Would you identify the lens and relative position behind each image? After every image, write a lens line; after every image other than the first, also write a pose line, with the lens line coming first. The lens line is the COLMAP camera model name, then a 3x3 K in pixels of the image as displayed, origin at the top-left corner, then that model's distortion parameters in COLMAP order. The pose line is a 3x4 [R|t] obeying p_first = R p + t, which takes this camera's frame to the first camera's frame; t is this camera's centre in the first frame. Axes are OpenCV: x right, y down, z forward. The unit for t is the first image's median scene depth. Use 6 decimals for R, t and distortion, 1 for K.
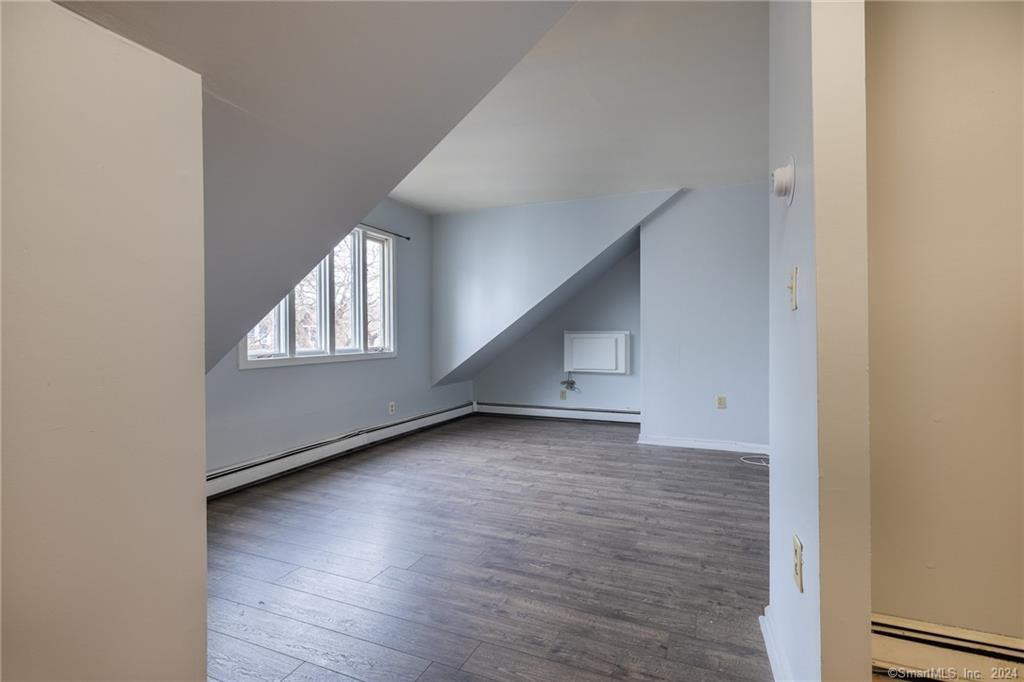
lens RADIAL K [[441.4, 0, 556.0], [0, 441.4, 335.5], [0, 0, 1]] dist [-0.000006, -0.000005]
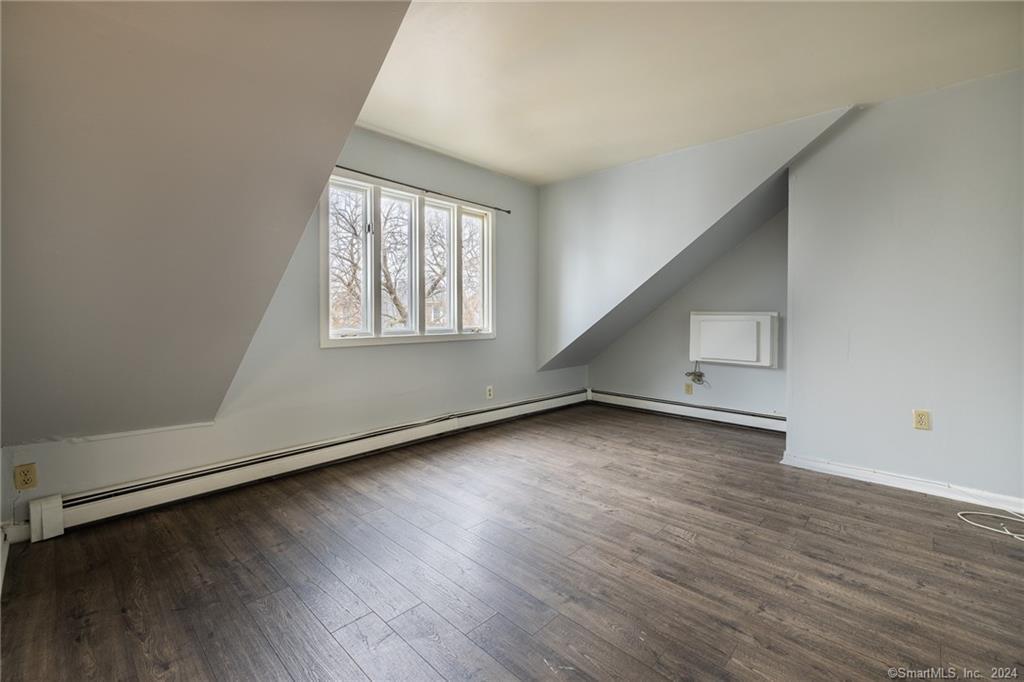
lens RADIAL K [[435.2, 0, 546.5], [0, 435.2, 319.7], [0, 0, 1]] dist [0.000124, -0.000030]
pose [[0.931397, 0.010668, -0.363850, 0.113605], [-0.007990, 0.999929, 0.008863, -0.000229], [0.363918, -0.005348, 0.931415, 0.249365]]
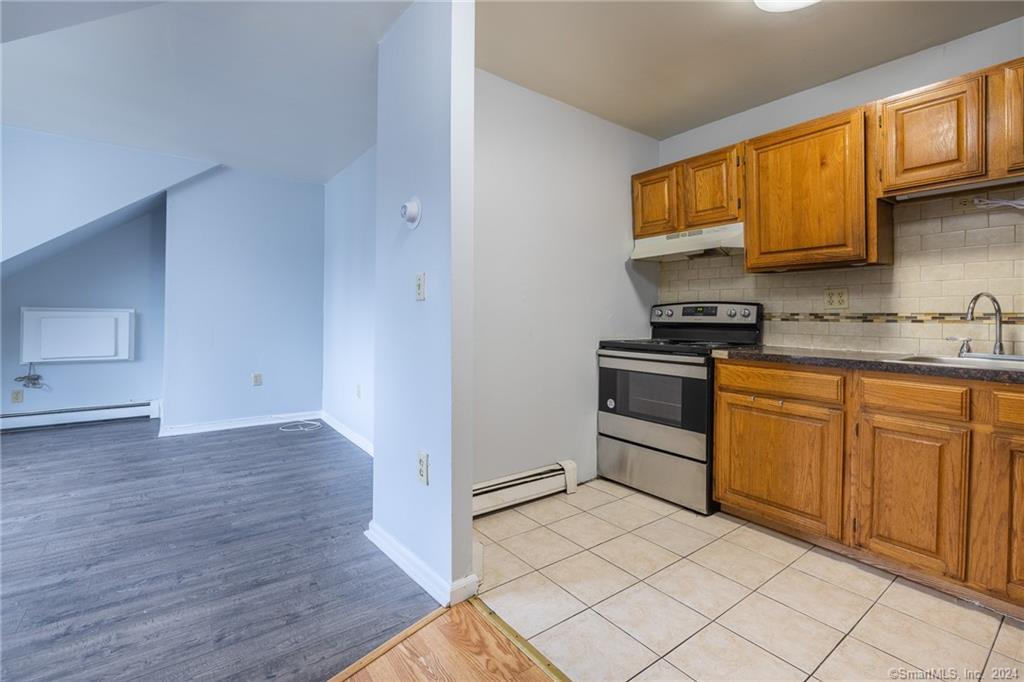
lens RADIAL K [[433.6, 0, 460.7], [0, 433.6, 315.5], [0, 0, 1]] dist [-0.000952, -0.000245]
pose [[0.599974, 0.010146, 0.799955, -0.207590], [-0.010277, 0.999935, -0.004975, -0.000546], [-0.799953, -0.005236, 0.600039, 0.002084]]
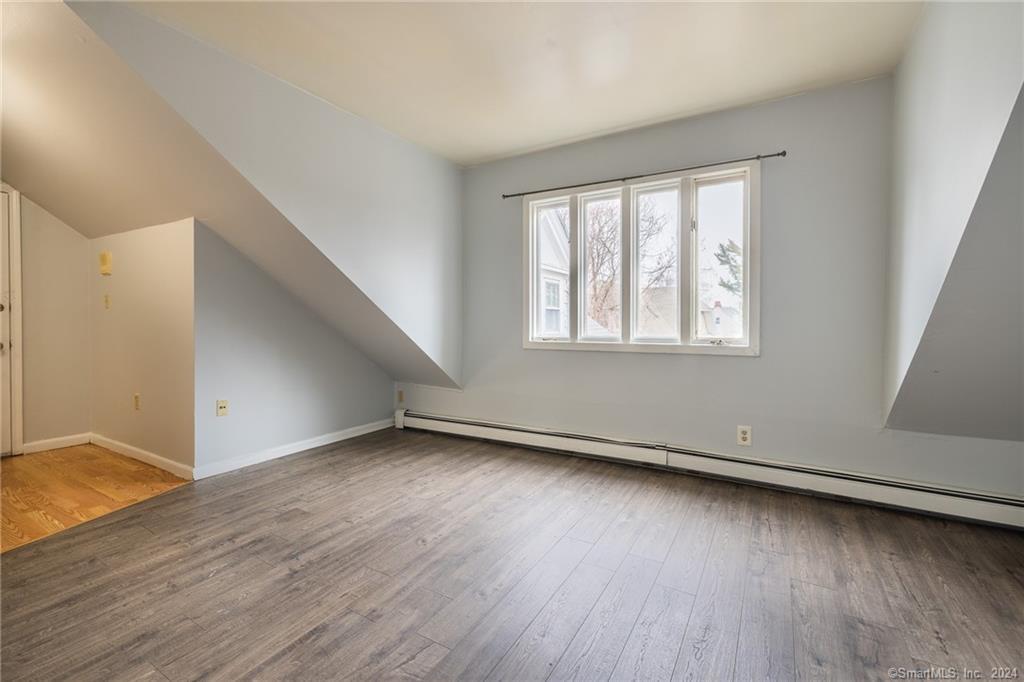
lens RADIAL K [[451.4, 0, 496.6], [0, 451.4, 326.7], [0, 0, 1]] dist [0.000017, -0.000335]
pose [[-0.205382, 0.011563, -0.978614, 0.478805], [-0.003190, 0.999917, 0.012484, 0.002292], [0.978677, 0.005685, -0.205328, 1.113165]]
